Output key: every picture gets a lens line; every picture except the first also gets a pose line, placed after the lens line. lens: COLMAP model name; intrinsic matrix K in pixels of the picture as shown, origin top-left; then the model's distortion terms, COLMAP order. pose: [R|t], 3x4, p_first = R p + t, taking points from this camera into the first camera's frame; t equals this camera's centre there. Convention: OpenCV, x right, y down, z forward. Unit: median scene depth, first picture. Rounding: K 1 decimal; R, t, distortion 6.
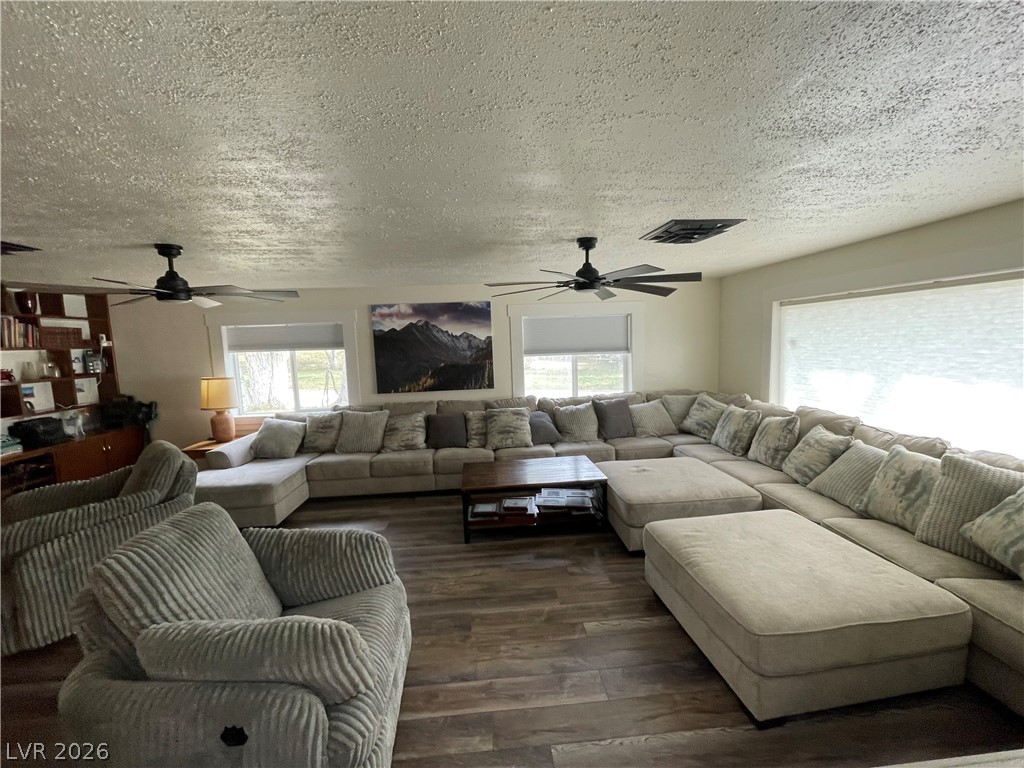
lens RADIAL K [[414.7, 0, 511.0], [0, 414.7, 386.5], [0, 0, 1]] dist [-0.000779, -0.000857]
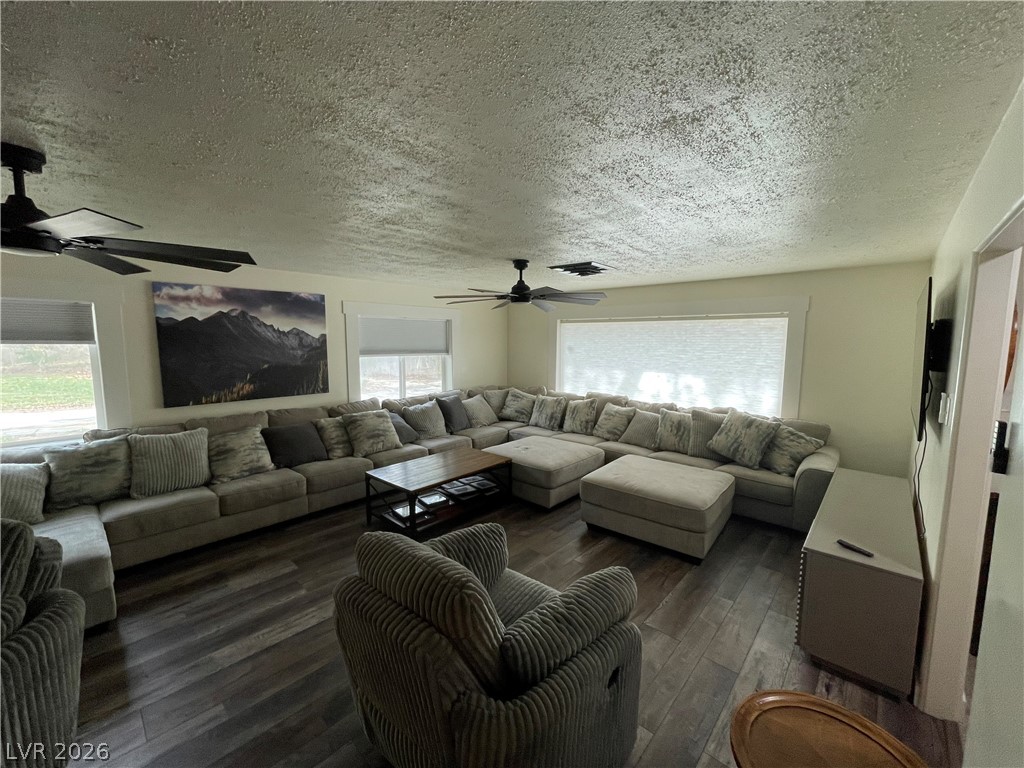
lens RADIAL K [[414.7, 0, 517.3], [0, 414.7, 385.0], [0, 0, 1]] dist [-0.000779, -0.000857]
pose [[0.721602, -0.036846, 0.691327, -0.418825], [0.044737, 0.998977, 0.006547, 0.001323], [-0.690862, 0.026204, 0.722512, 0.081492]]
